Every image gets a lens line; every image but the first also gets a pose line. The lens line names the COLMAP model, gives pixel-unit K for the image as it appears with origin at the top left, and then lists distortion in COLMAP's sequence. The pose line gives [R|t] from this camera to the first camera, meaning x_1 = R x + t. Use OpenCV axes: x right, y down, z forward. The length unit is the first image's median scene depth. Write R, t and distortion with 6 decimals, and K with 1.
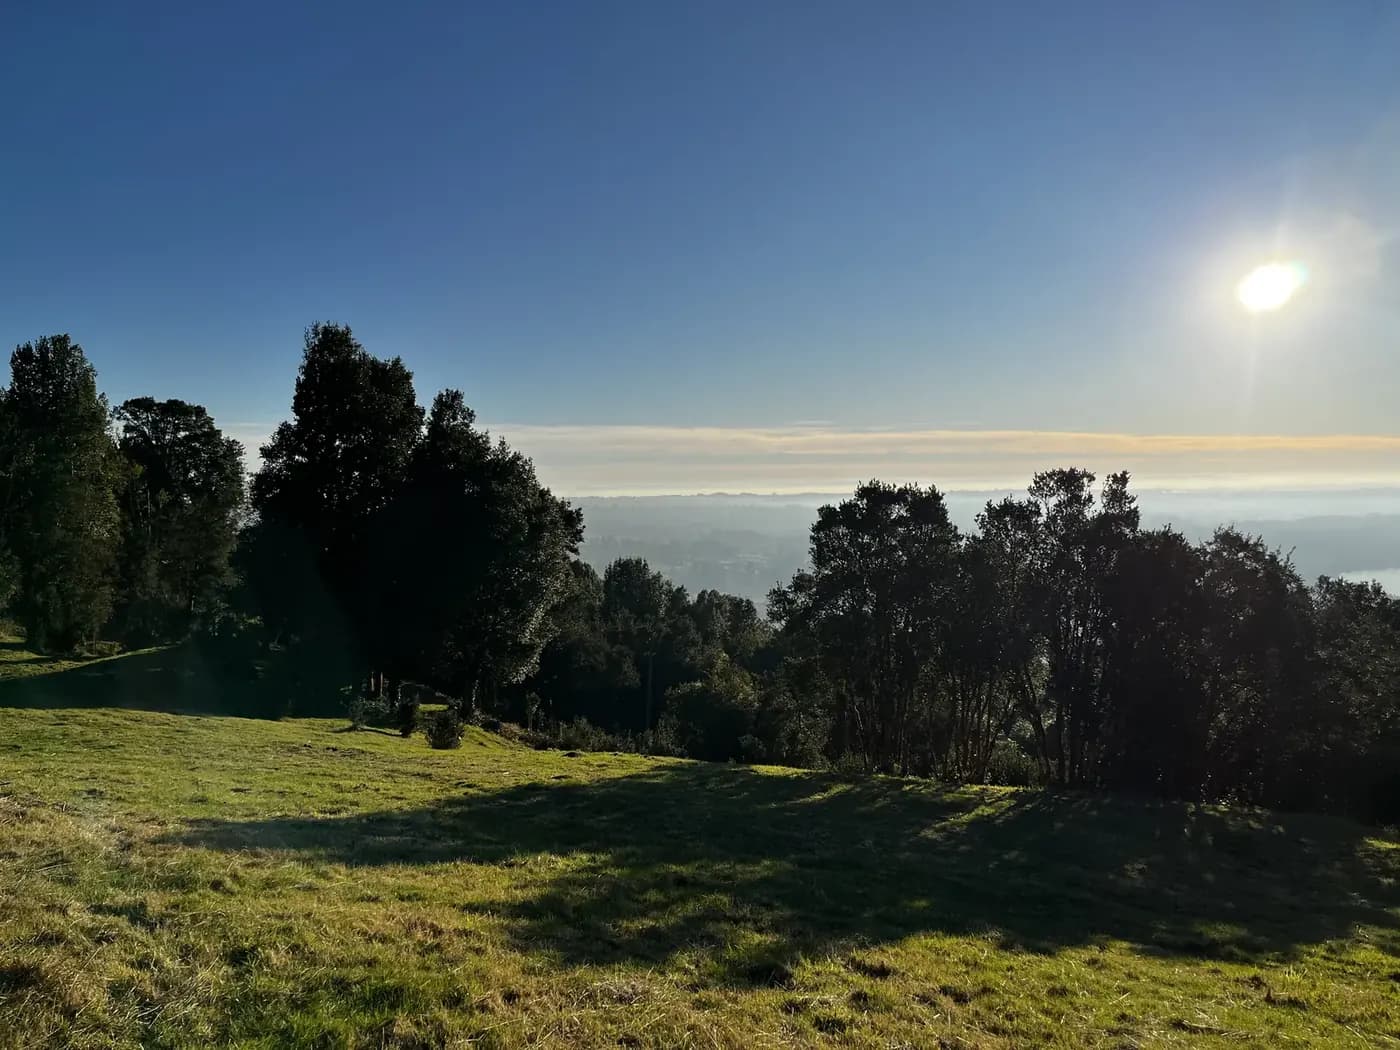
lens RADIAL K [[1014.6, 0, 700.0], [0, 1014.6, 525.0], [0, 0, 1]] dist [0.110594, -0.166920]
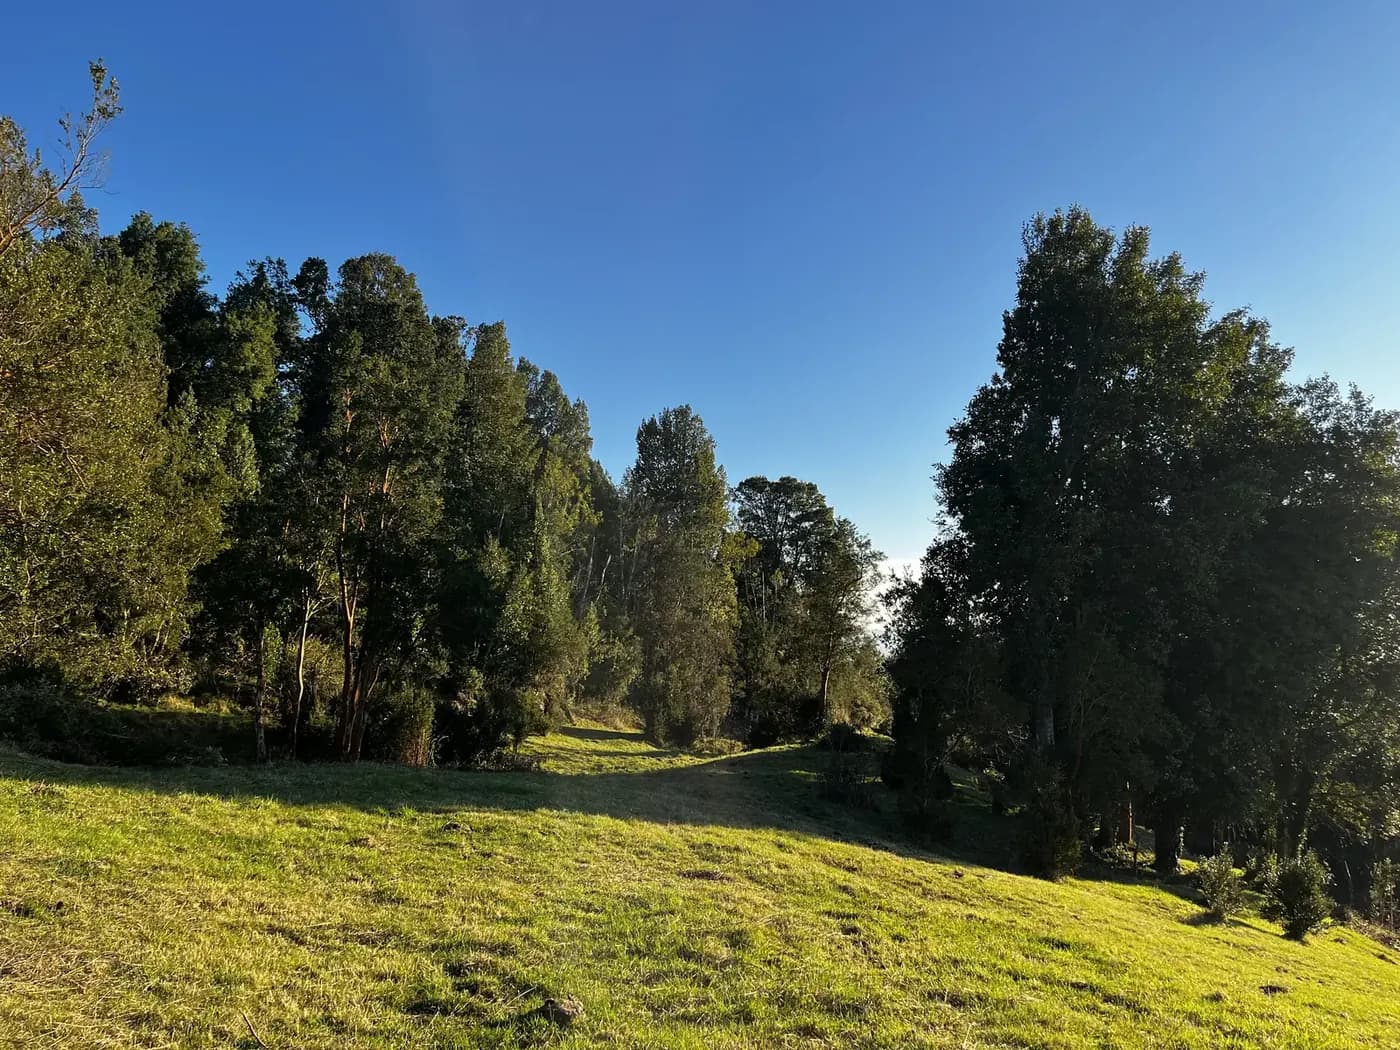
lens RADIAL K [[883.2, 0, 700.0], [0, 883.2, 525.0], [0, 0, 1]] dist [-0.000485, 0.000779]
pose [[0.865744, -0.074717, -0.494878, -0.212148], [-0.008258, 0.986527, -0.163392, 0.055598], [0.500419, 0.145543, 0.853463, 0.331429]]
